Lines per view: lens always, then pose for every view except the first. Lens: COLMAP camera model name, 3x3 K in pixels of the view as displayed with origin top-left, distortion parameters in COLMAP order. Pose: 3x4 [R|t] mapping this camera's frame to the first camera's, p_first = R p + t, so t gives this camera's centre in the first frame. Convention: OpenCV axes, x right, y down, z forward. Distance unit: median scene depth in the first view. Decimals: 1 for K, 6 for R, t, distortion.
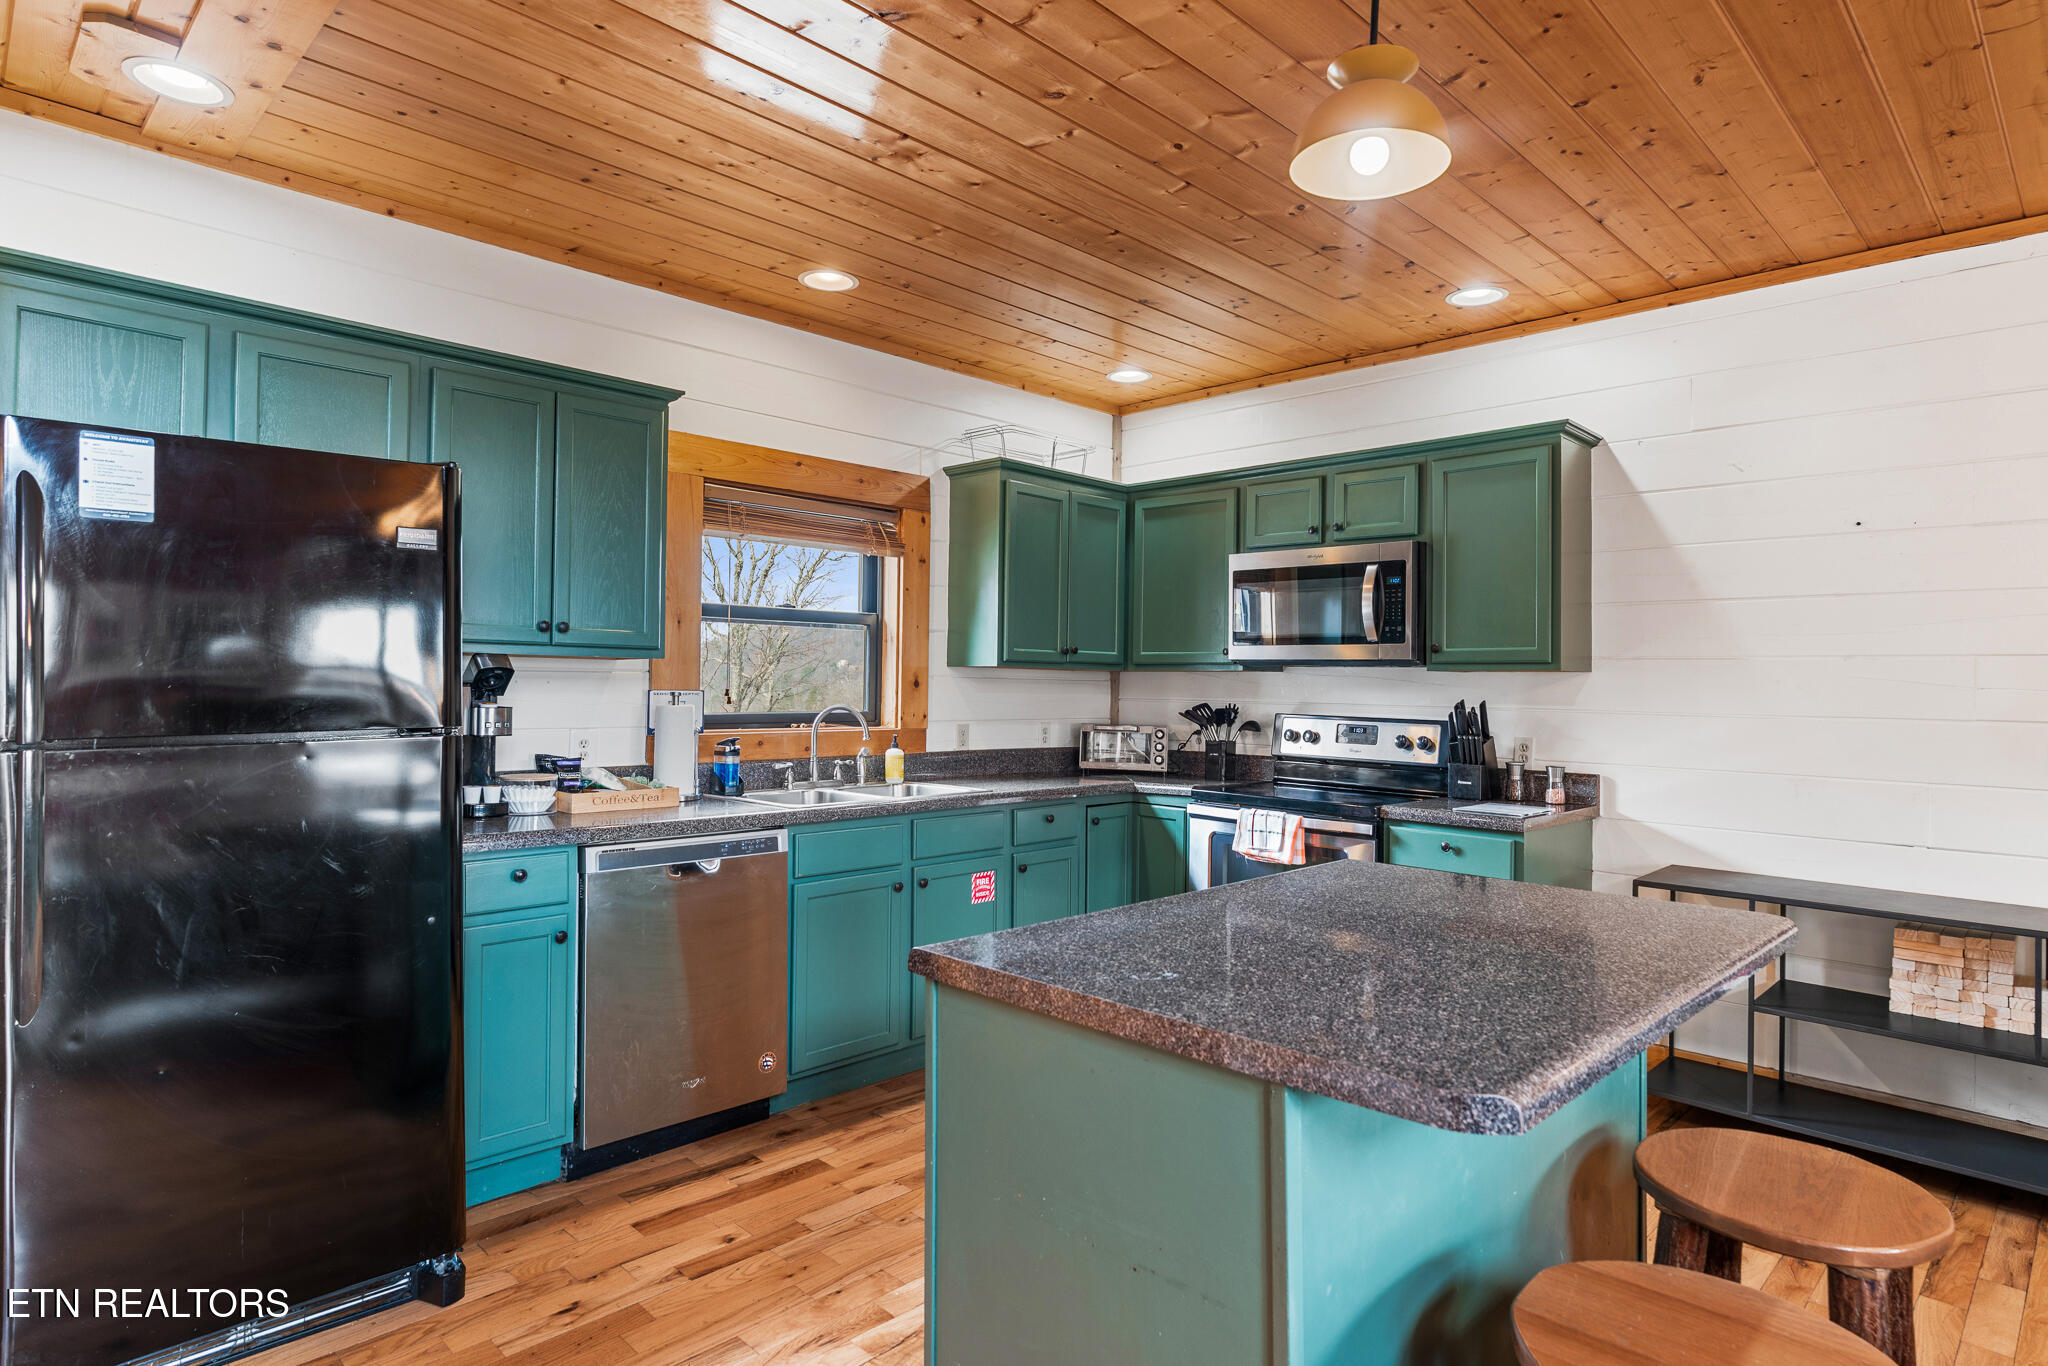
lens RADIAL K [[1120.4, 0, 1042.3], [0, 1120.4, 679.3], [0, 0, 1]] dist [-0.011231, -0.002410]
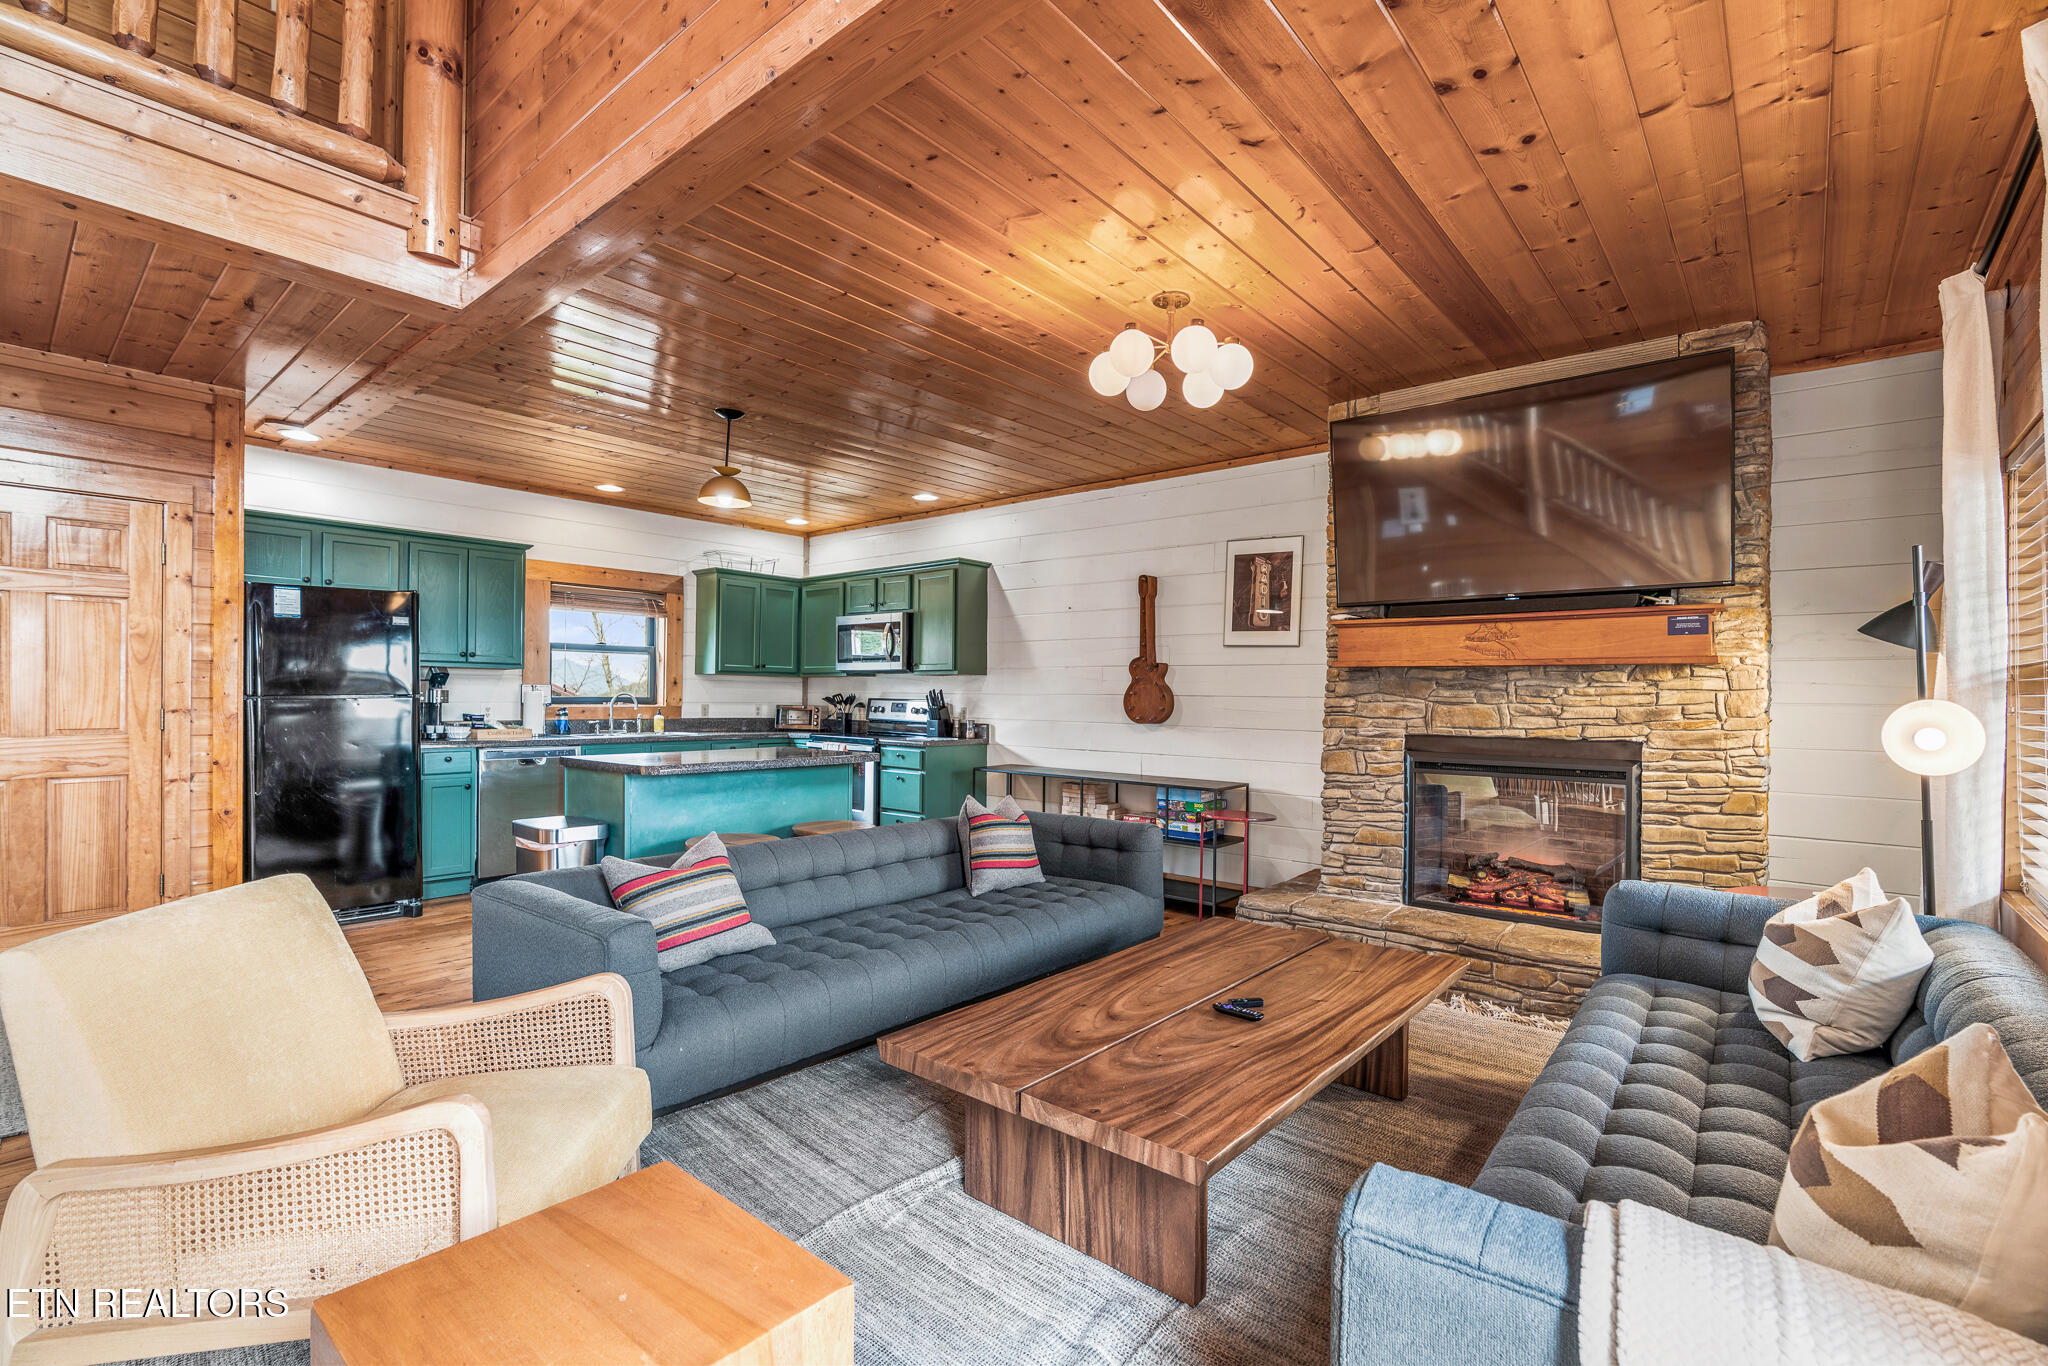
lens RADIAL K [[942.1, 0, 1034.1], [0, 942.1, 698.8], [0, 0, 1]] dist [-0.005026, 0.001370]
pose [[0.997954, -0.002919, 0.063868, 0.453235], [0.002558, 0.999980, 0.005724, 0.026728], [-0.063884, -0.005549, 0.997942, -0.752562]]
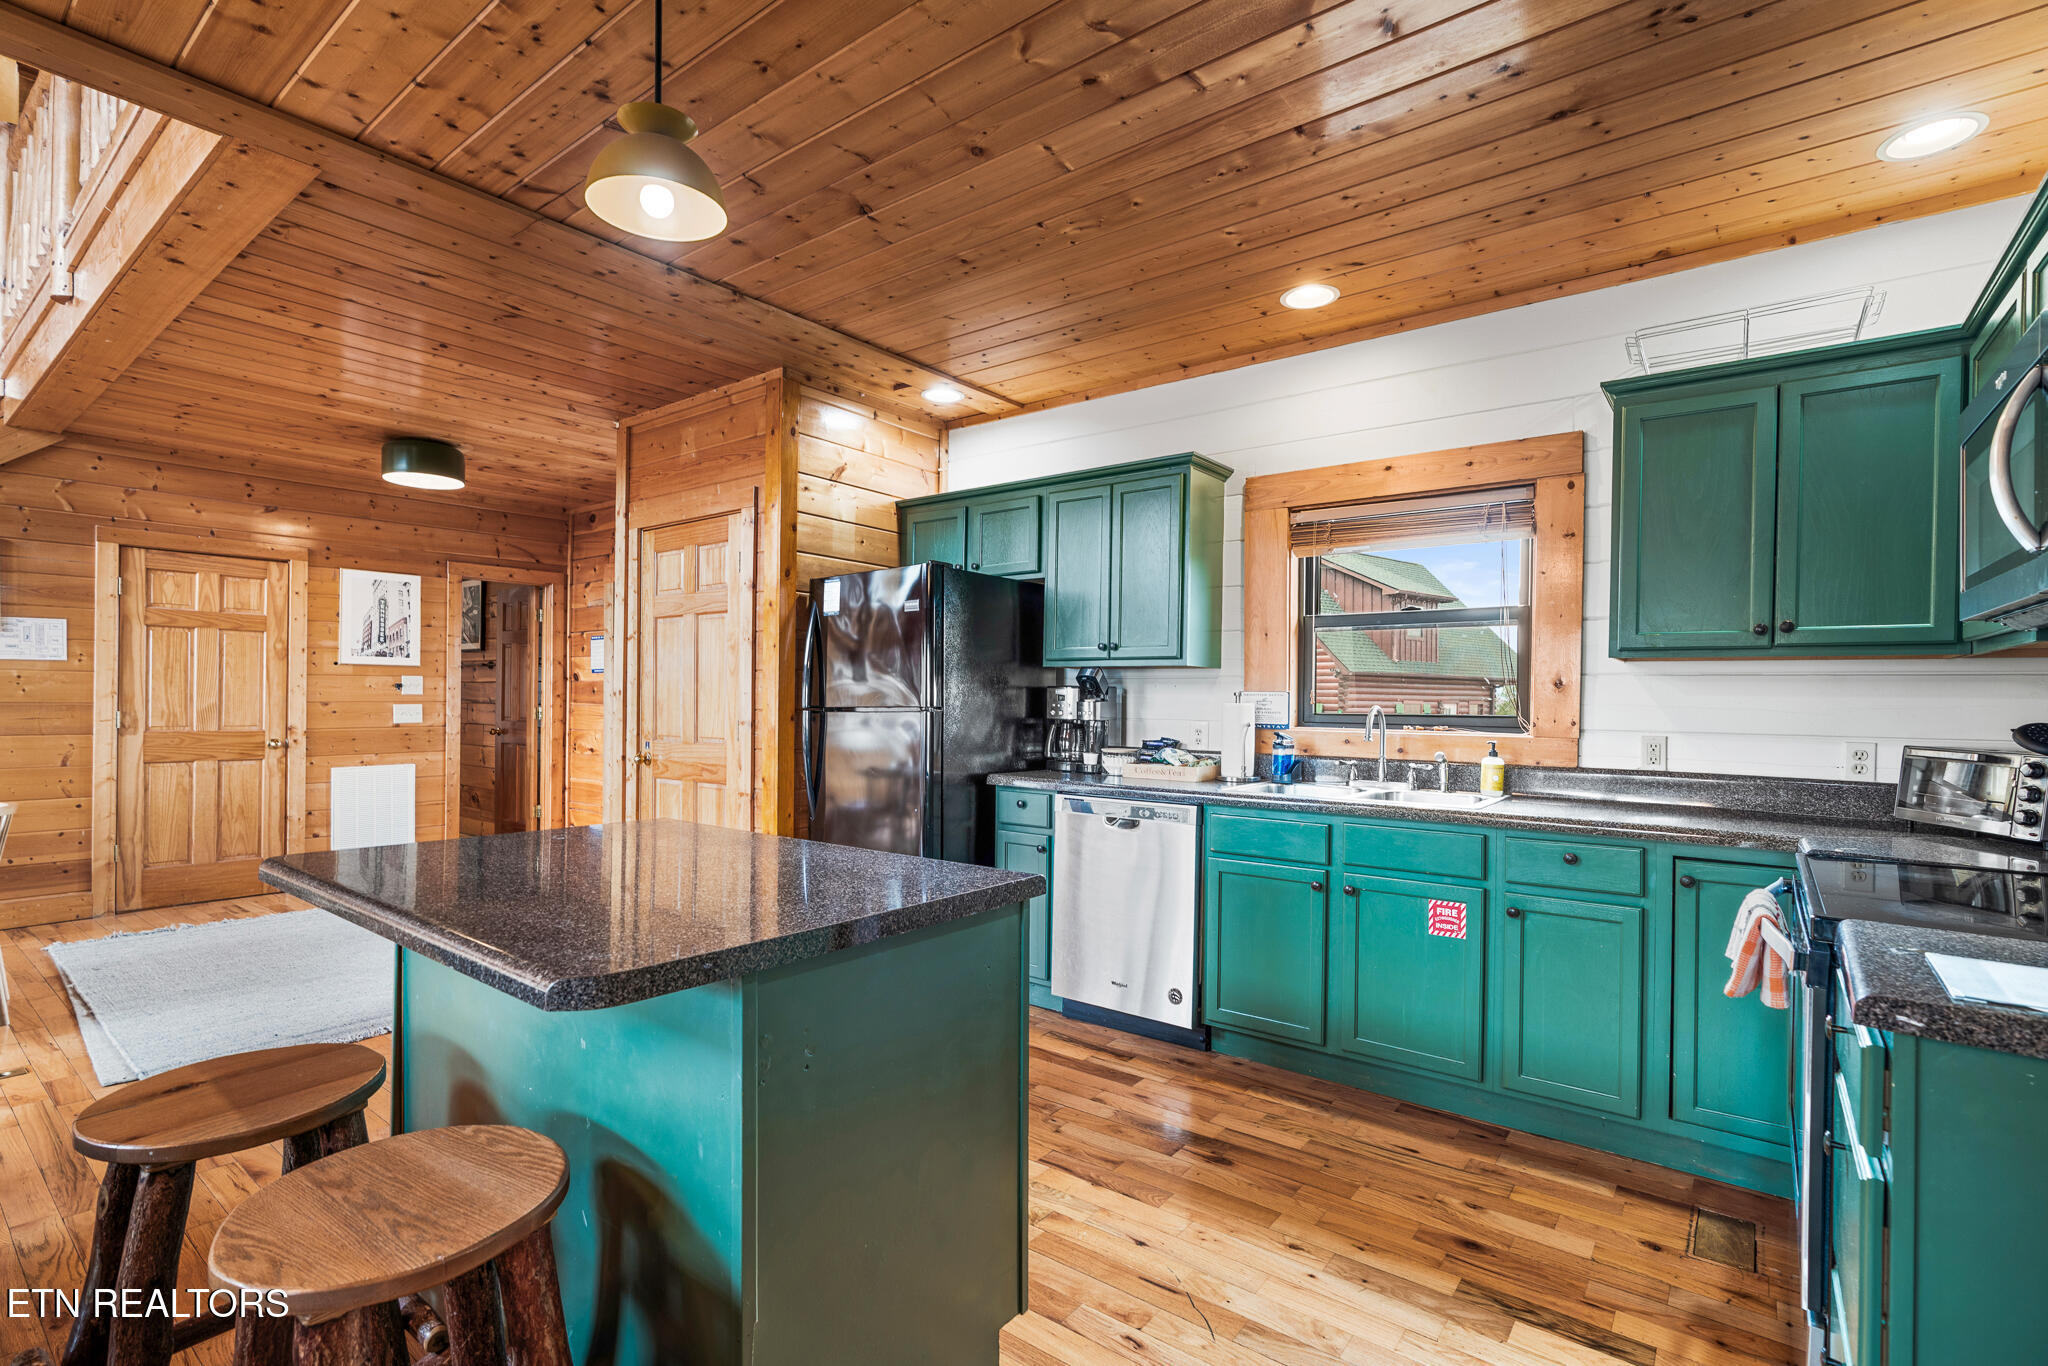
lens RADIAL K [[942.1, 0, 1008.9], [0, 942.1, 707.1], [0, 0, 1]] dist [-0.005026, 0.001370]
pose [[0.110640, 0.000429, -0.993861, 0.606058], [-0.002625, 0.999997, 0.000139, 0.025399], [0.993857, 0.002593, 0.110640, 0.577135]]
